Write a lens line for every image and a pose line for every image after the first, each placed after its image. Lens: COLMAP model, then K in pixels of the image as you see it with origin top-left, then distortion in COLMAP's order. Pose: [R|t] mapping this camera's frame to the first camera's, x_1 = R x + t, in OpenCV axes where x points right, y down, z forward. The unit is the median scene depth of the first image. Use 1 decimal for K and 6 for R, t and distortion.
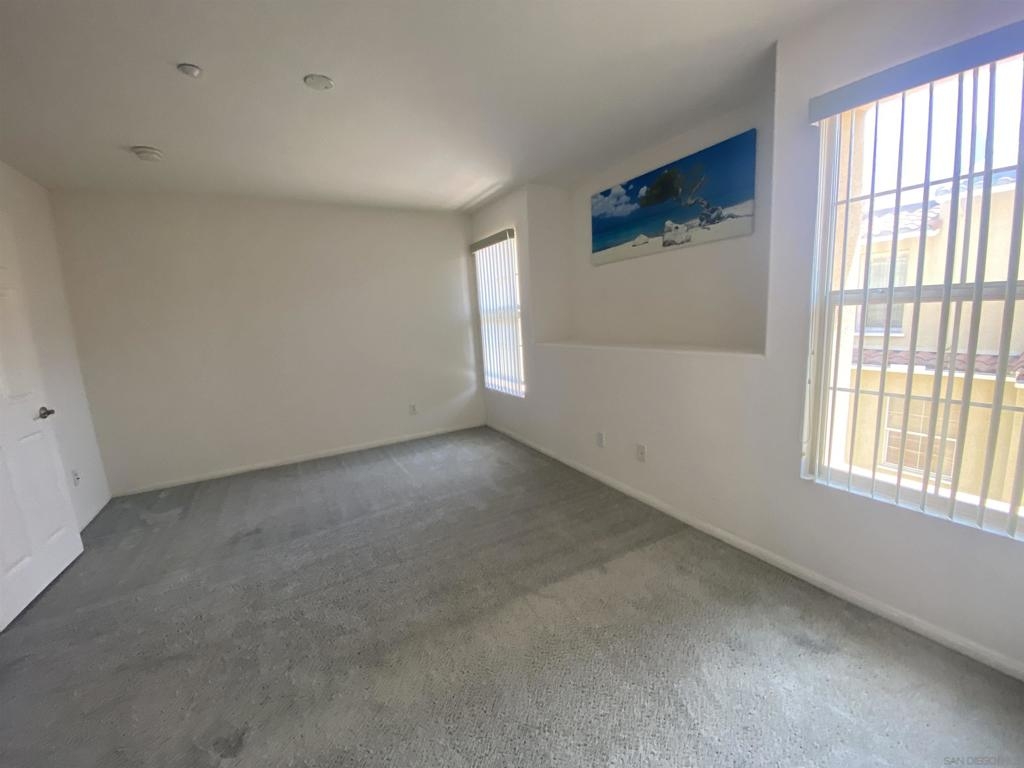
lens RADIAL K [[408.8, 0, 512.0], [0, 408.8, 384.0], [0, 0, 1]] dist [-0.000665, -0.014719]
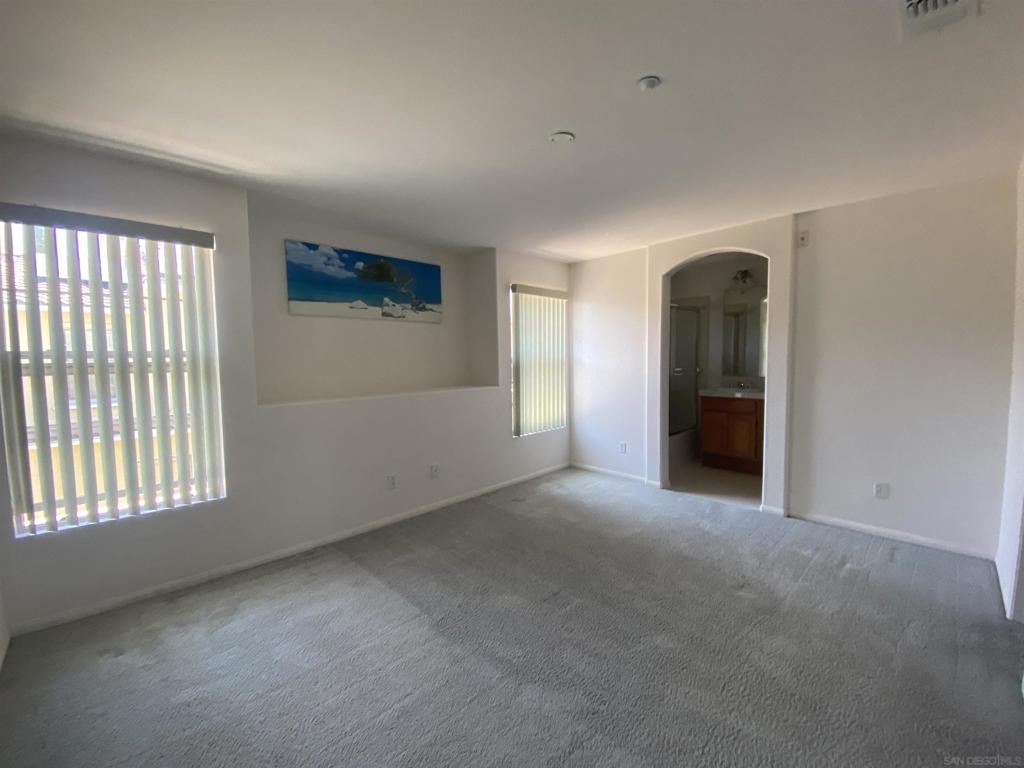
lens RADIAL K [[404.2, 0, 515.4], [0, 404.2, 381.6], [0, 0, 1]] dist [0.003662, -0.015027]
pose [[-0.264286, -0.008458, 0.964407, -0.903503], [0.181386, 0.981681, 0.058317, -0.129230], [-0.947234, 0.190342, -0.257911, 0.925803]]
